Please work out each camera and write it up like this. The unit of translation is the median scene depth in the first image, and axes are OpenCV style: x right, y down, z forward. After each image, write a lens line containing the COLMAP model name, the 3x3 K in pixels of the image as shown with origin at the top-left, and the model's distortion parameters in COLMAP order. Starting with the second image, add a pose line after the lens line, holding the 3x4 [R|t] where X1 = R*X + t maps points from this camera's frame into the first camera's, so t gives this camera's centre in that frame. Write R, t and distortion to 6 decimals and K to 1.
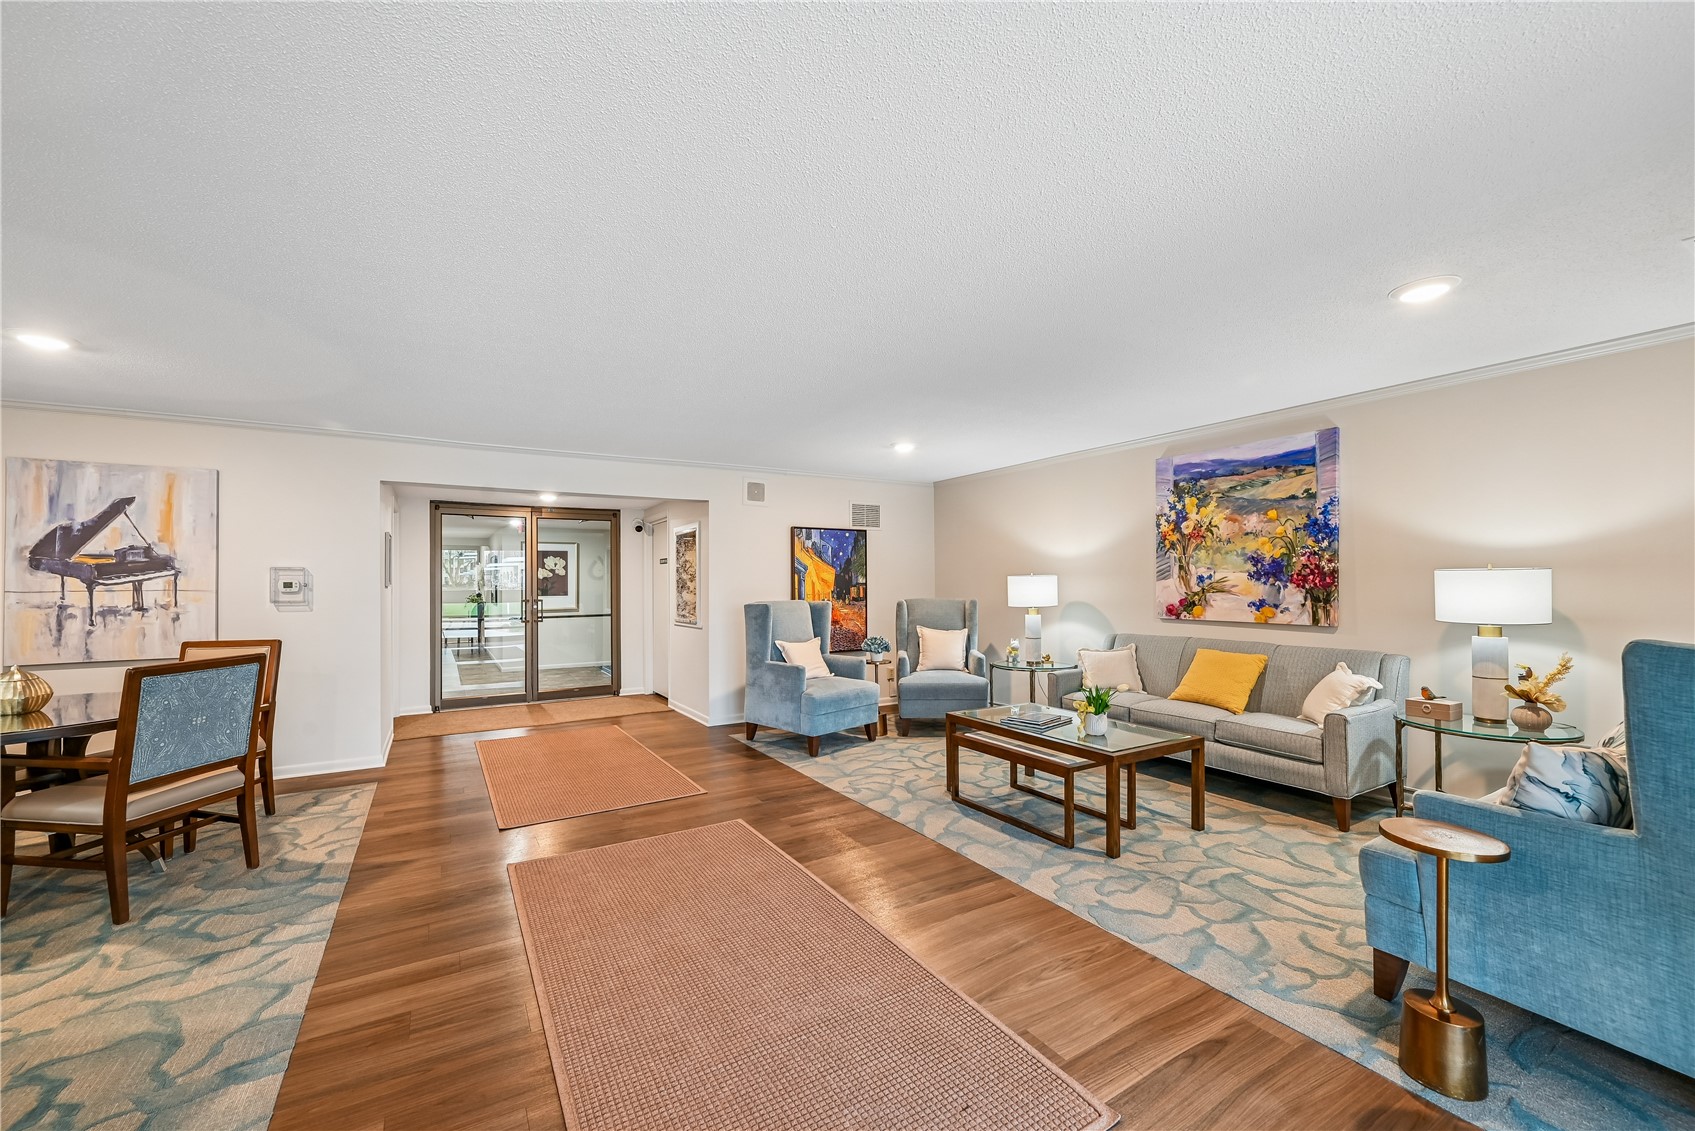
lens RADIAL K [[680.6, 0, 849.9], [0, 680.6, 573.9], [0, 0, 1]] dist [0.000451, 0.000095]
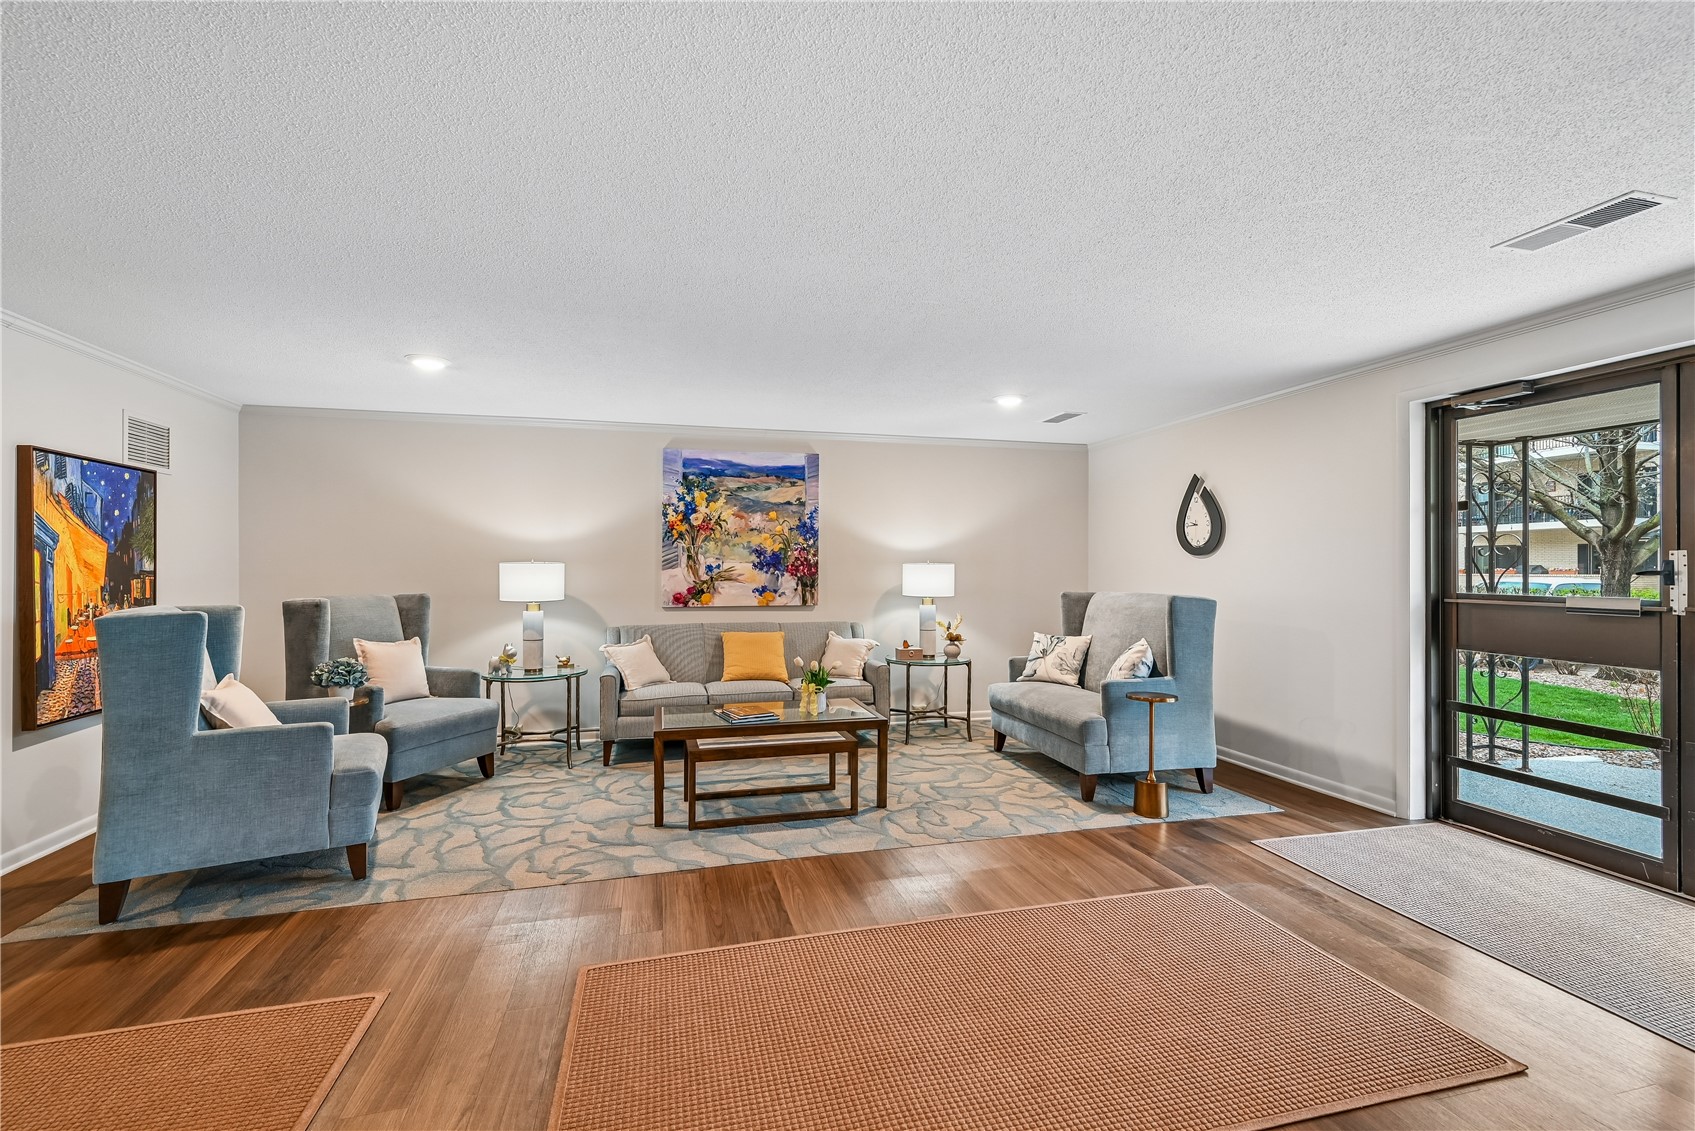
lens RADIAL K [[748.8, 0, 852.2], [0, 748.8, 563.7], [0, 0, 1]] dist [0.000965, 0.000000]
pose [[0.273286, 0.014259, 0.961827, -0.628147], [-0.012713, 0.999856, -0.011210, 0.011655], [-0.961849, -0.009164, 0.273428, 0.513243]]
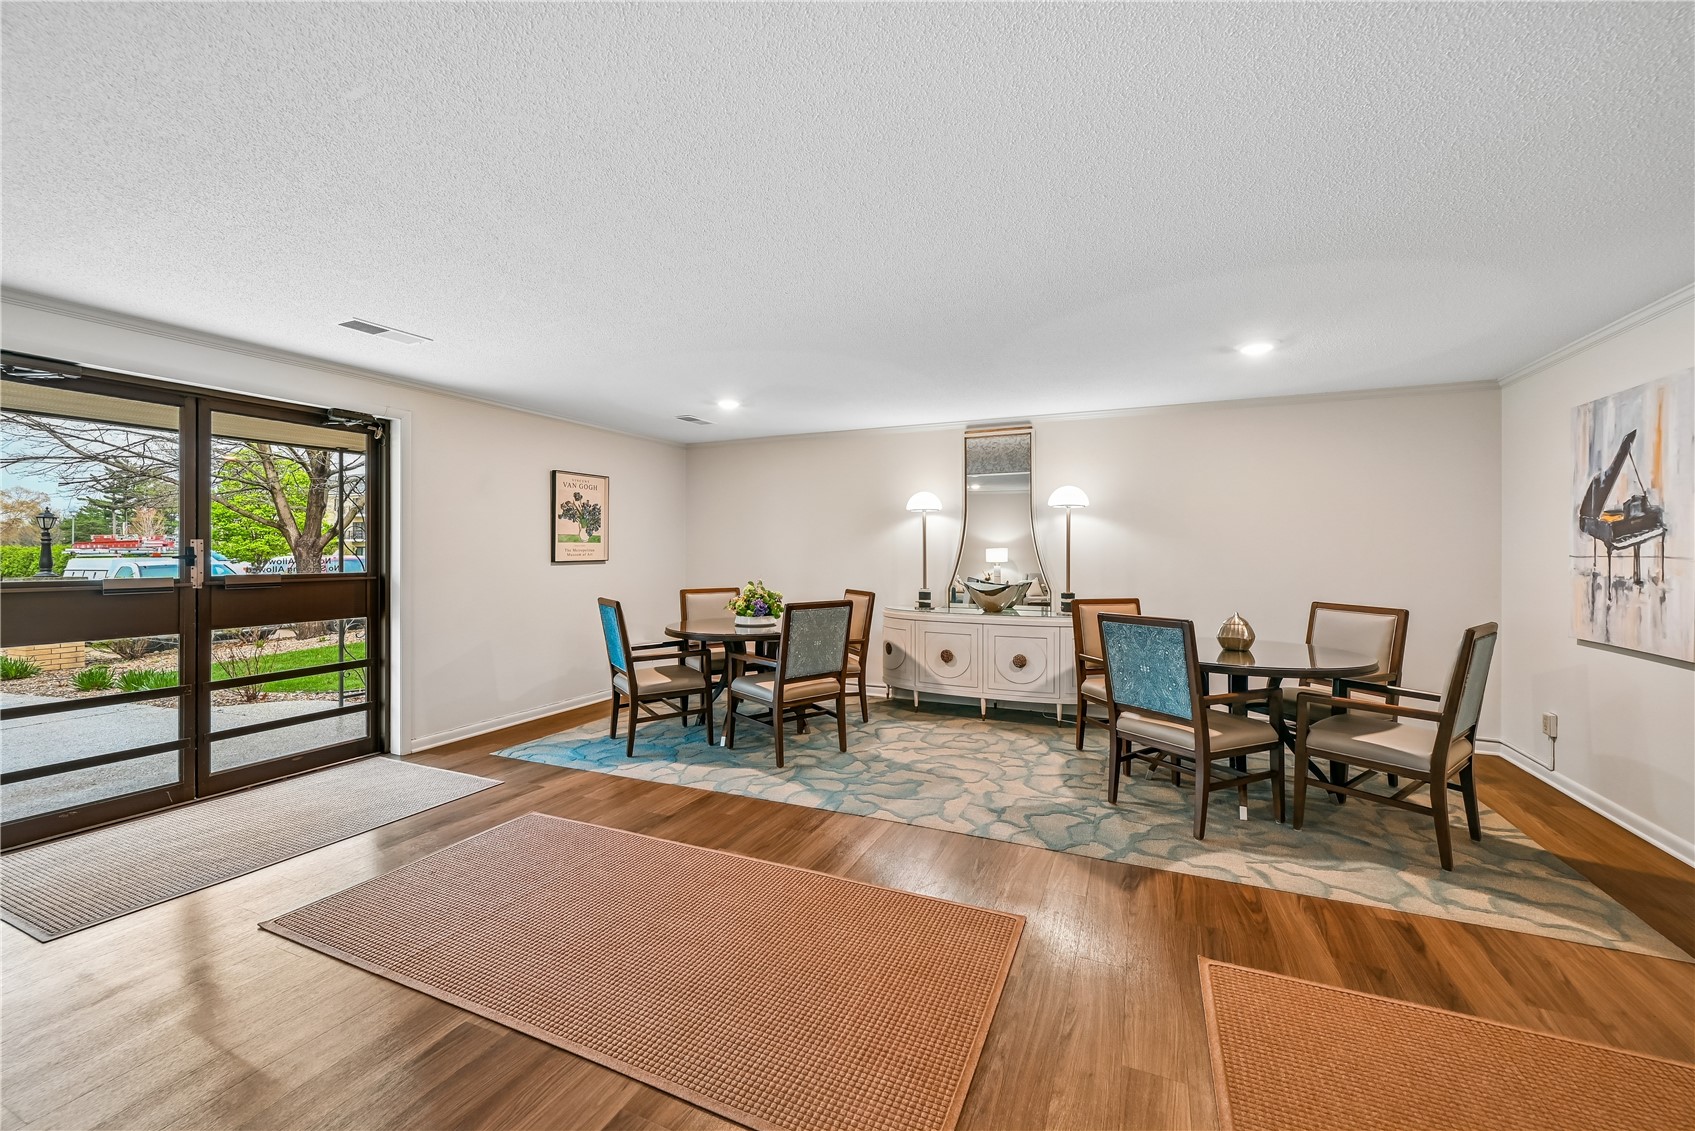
lens RADIAL K [[666.1, 0, 844.0], [0, 666.1, 563.2], [0, 0, 1]] dist [0.000019, 0.000049]
pose [[-0.823337, 0.015130, -0.567351, 0.062998], [0.013281, 0.999884, 0.007392, 0.014625], [0.567398, -0.001449, -0.823443, 1.093241]]
